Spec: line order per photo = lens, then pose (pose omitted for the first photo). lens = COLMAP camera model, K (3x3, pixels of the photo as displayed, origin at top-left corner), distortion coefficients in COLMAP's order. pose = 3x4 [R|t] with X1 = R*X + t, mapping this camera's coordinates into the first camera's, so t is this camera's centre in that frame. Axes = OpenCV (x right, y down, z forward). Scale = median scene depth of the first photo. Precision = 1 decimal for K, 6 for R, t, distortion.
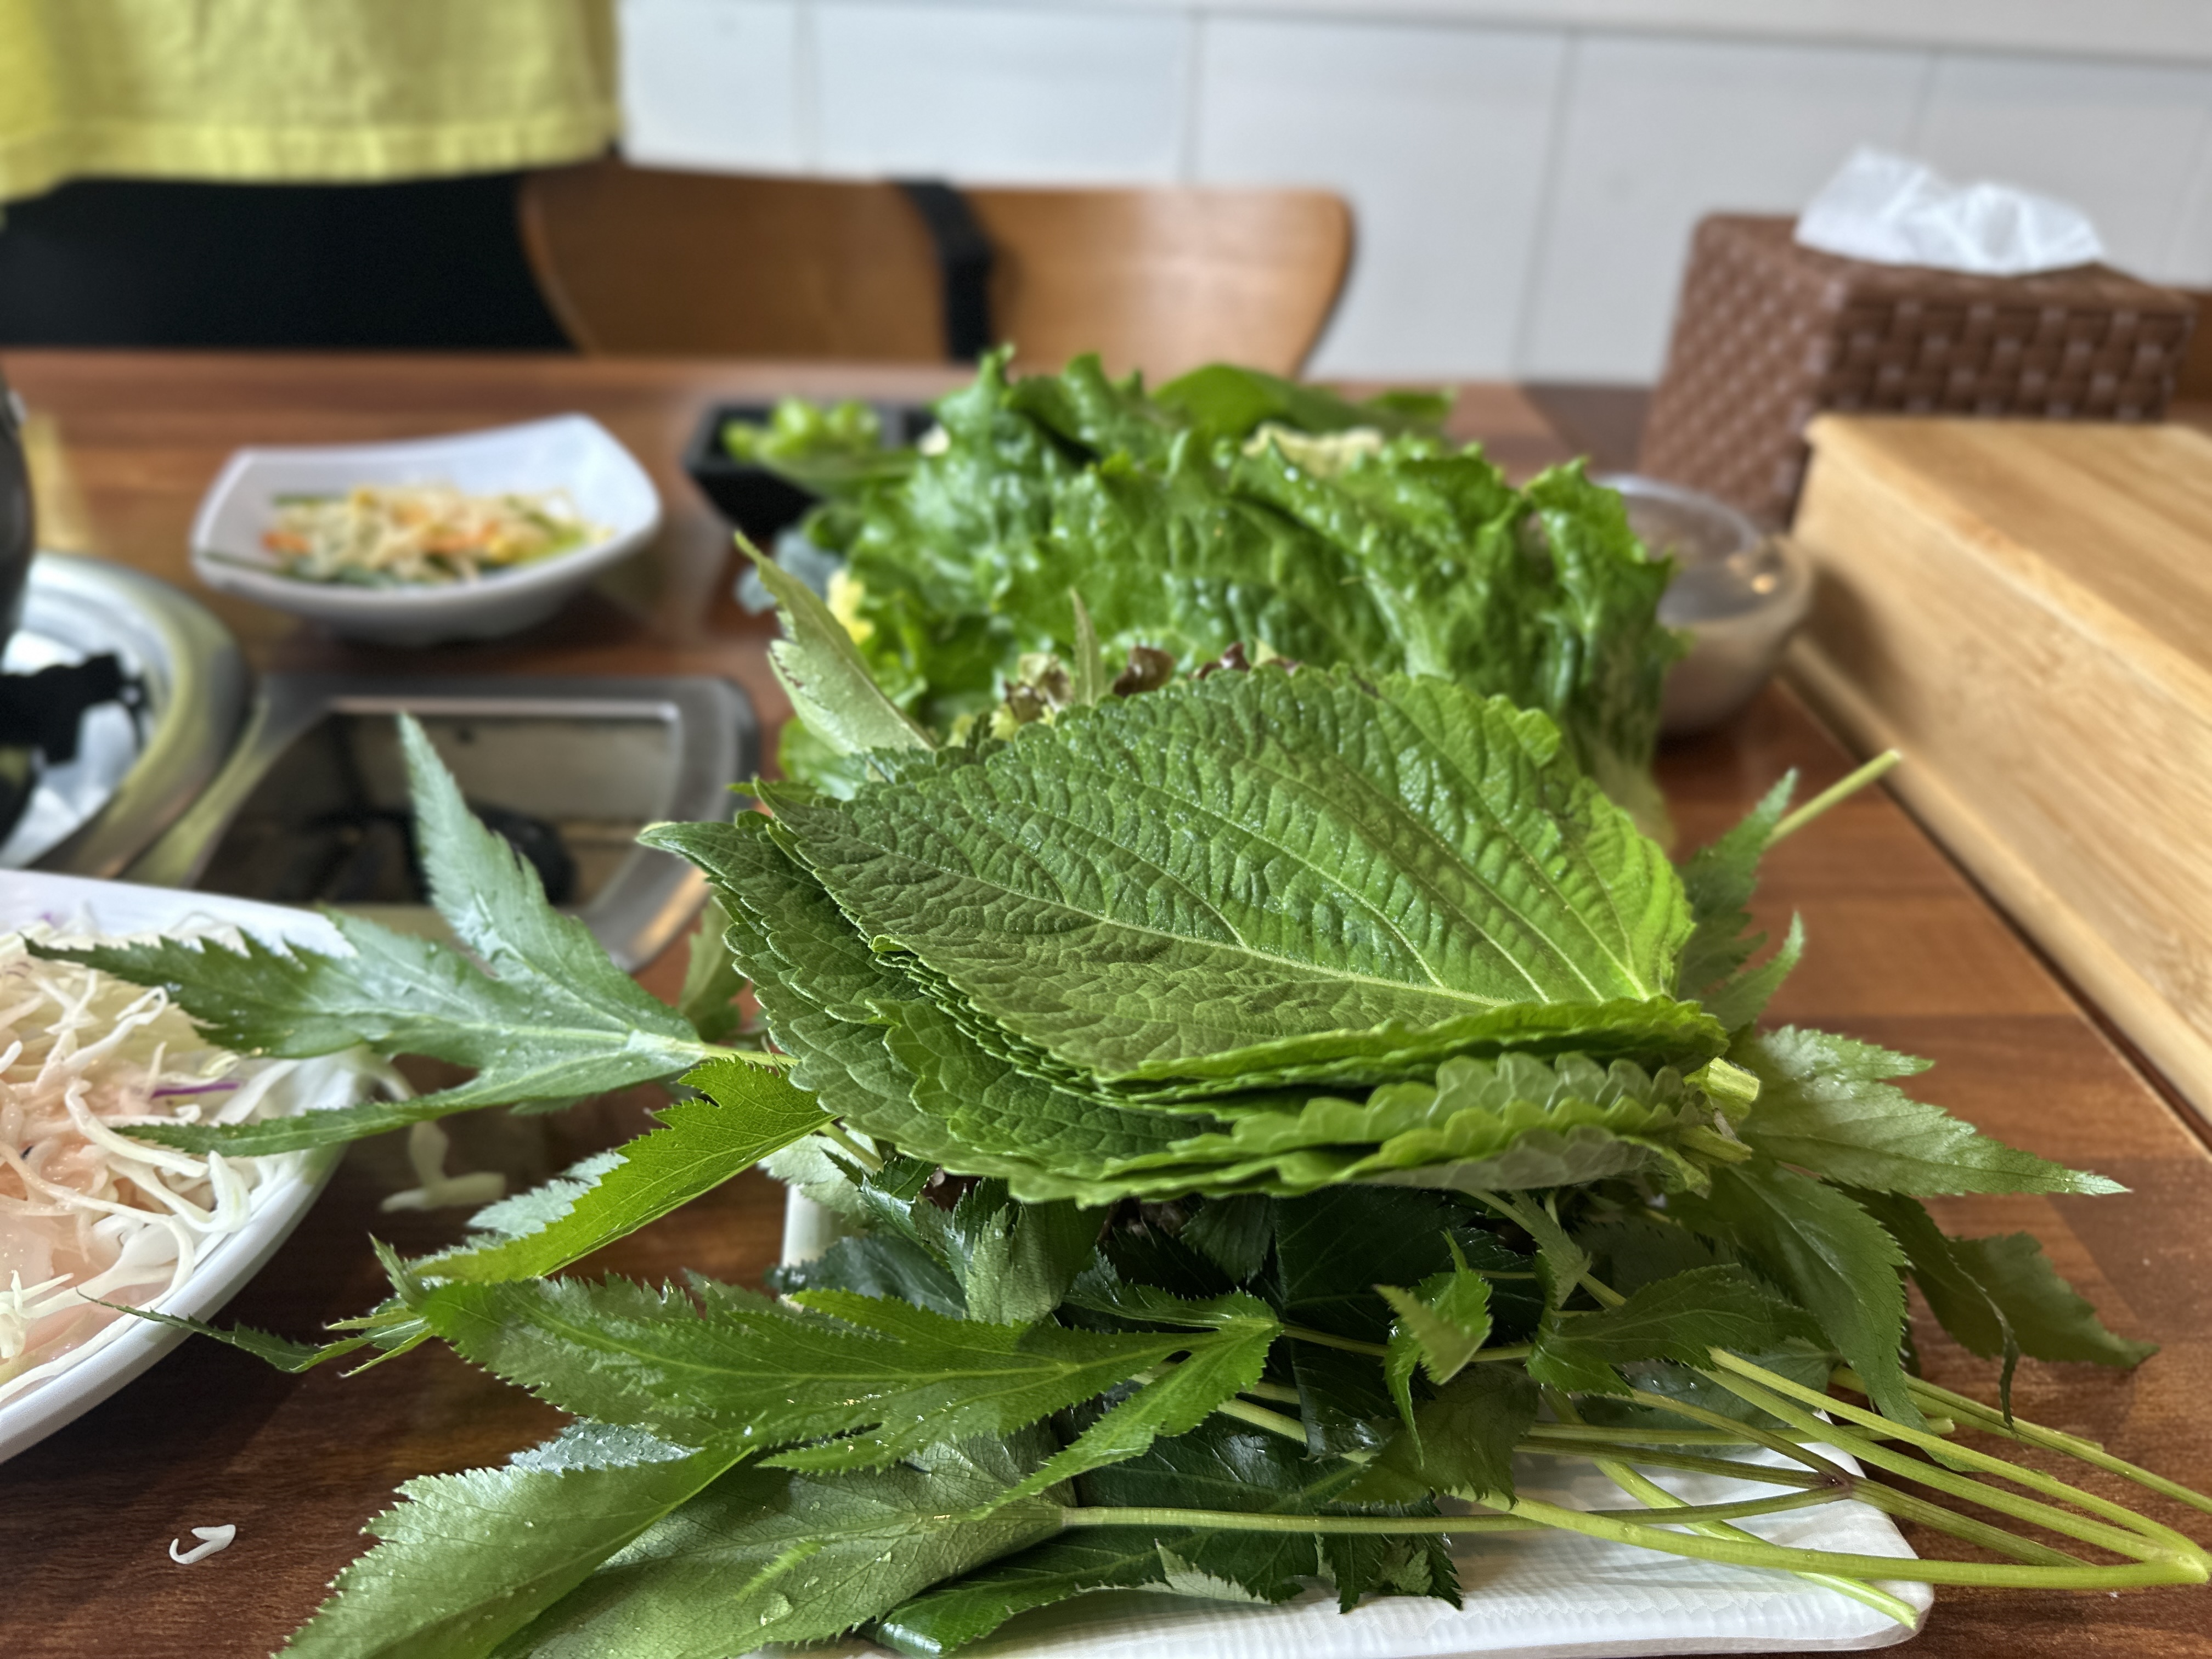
lens RADIAL K [[1542.3, 0, 1119.1], [0, 1542.3, 837.4], [0, 0, 1]] dist [0.000889, -0.043166]
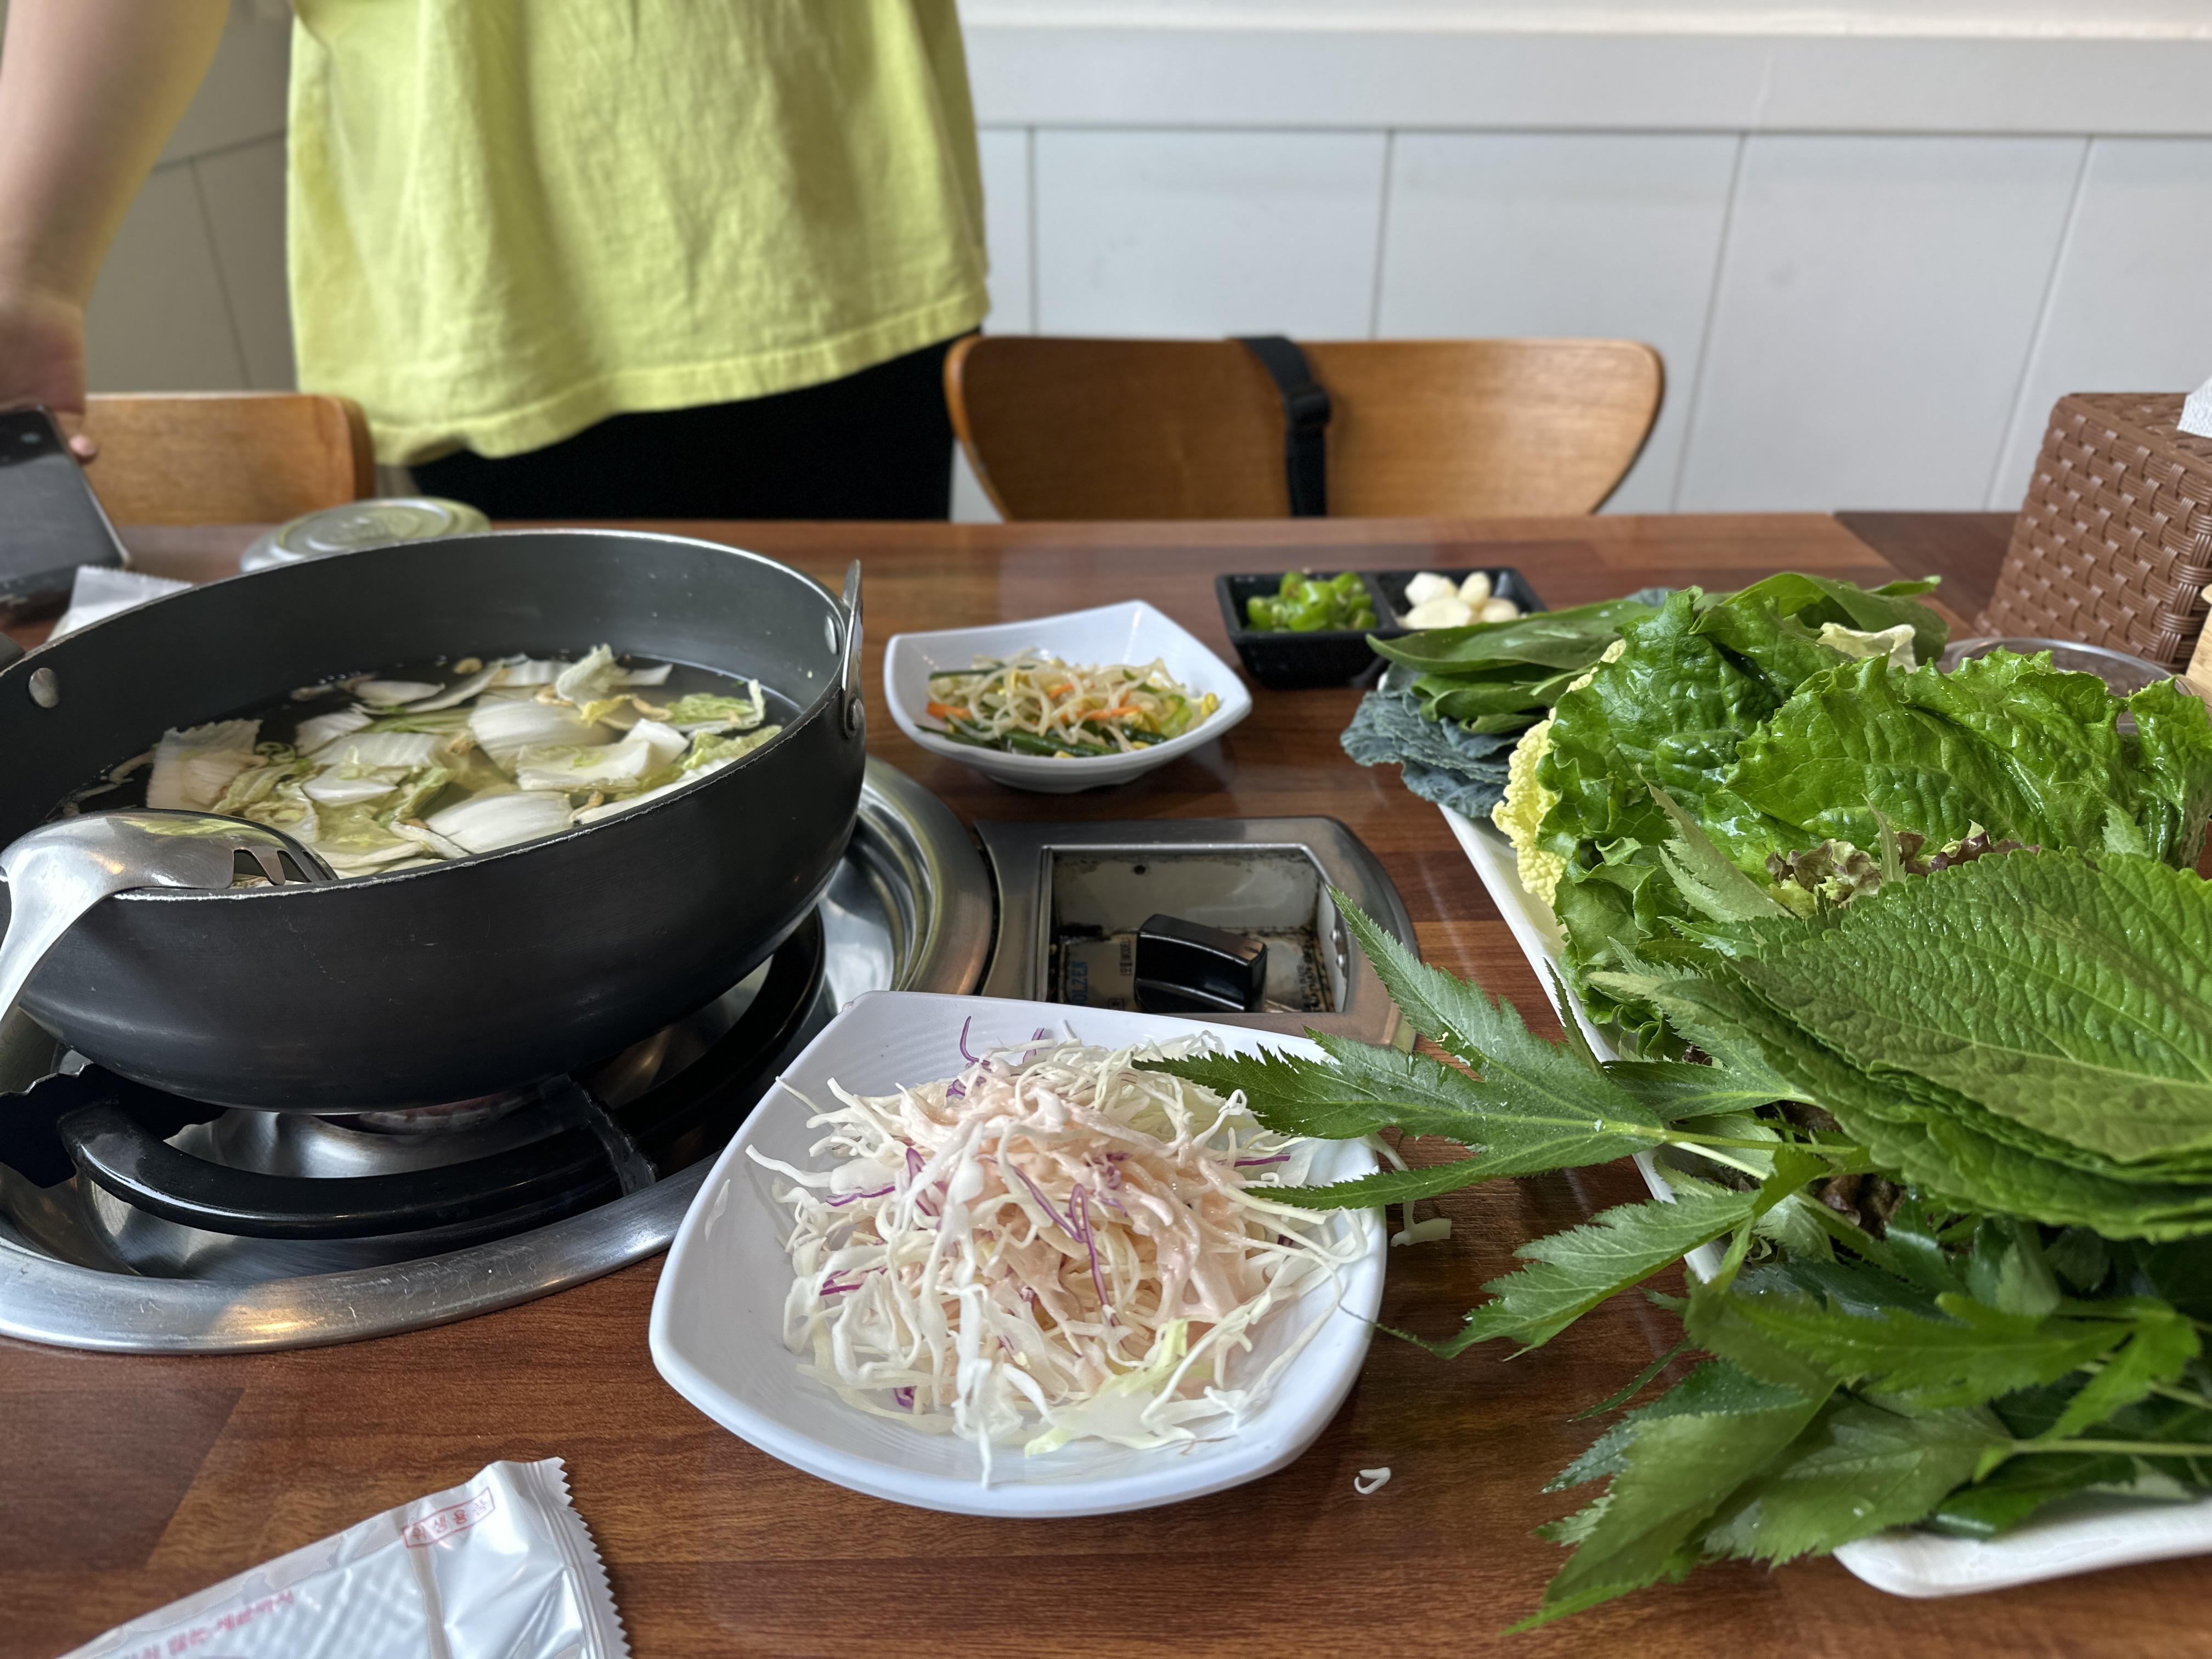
lens RADIAL K [[1542.3, 0, 1083.9], [0, 1542.3, 826.4], [0, 0, 1]] dist [0.000889, -0.043166]
pose [[0.998053, -0.013444, -0.060908, -0.656197], [0.011114, 0.999200, -0.038427, -0.088463], [0.061376, 0.037675, 0.997403, -0.425267]]
